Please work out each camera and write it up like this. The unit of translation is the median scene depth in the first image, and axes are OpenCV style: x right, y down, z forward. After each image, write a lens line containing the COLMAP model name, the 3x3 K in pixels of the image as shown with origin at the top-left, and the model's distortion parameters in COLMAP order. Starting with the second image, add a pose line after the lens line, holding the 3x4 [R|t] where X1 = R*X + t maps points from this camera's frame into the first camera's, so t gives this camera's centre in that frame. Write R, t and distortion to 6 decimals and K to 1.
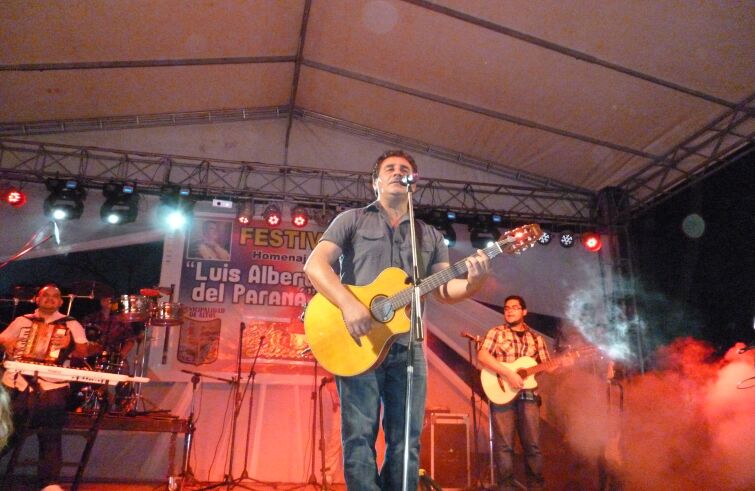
lens RADIAL K [[630.6, 0, 377.6], [0, 630.6, 239.8], [0, 0, 1]] dist [-0.030940, 0.007039]
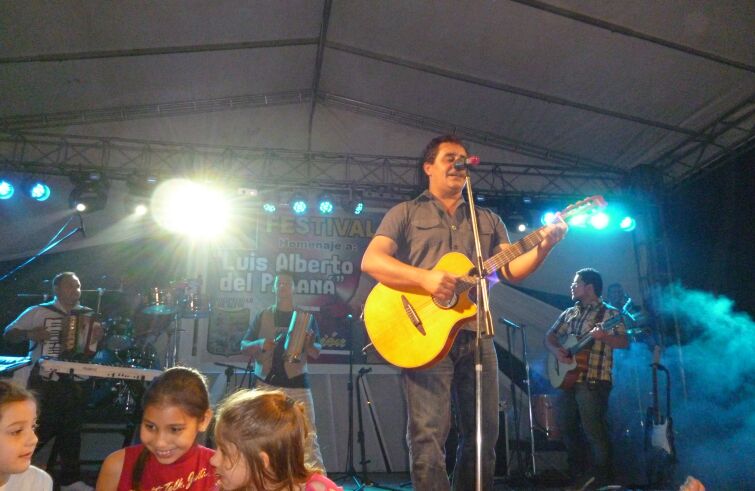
lens RADIAL K [[630.6, 0, 376.9], [0, 630.6, 243.0], [0, 0, 1]] dist [-0.030940, 0.007039]
pose [[0.999391, -0.022942, -0.026302, -0.020325], [0.023759, 0.999232, 0.031171, -0.003463], [0.025567, -0.031777, 0.999168, 0.020638]]
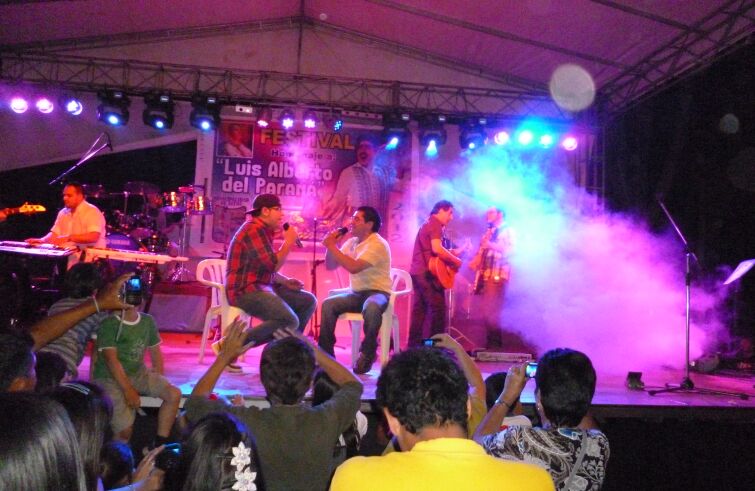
lens RADIAL K [[630.6, 0, 379.8], [0, 630.6, 252.9], [0, 0, 1]] dist [-0.030940, 0.007039]
pose [[0.997638, 0.020070, -0.065699, 0.088236], [-0.004378, 0.973003, 0.230753, -0.067672], [0.068556, -0.229920, 0.970792, -0.183091]]
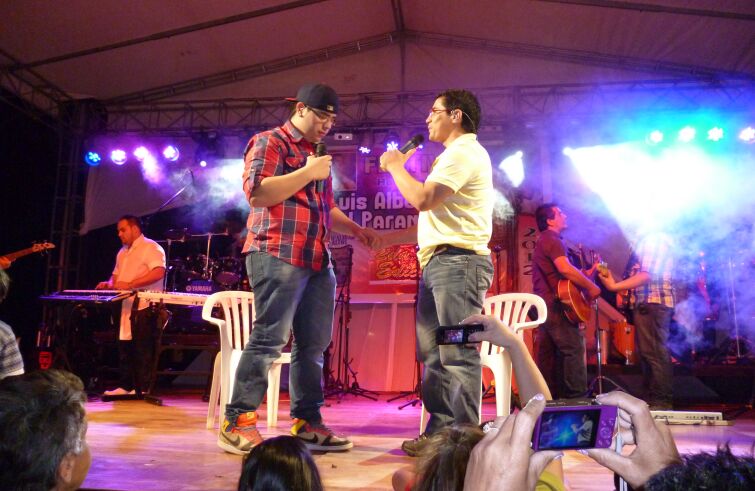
lens RADIAL K [[630.6, 0, 378.2], [0, 630.6, 244.2], [0, 0, 1]] dist [-0.030940, 0.007039]
pose [[0.948039, -0.060380, -0.312373, 0.126002], [0.101721, 0.987816, 0.117779, 0.002035], [0.301456, -0.143434, 0.942630, -0.004002]]
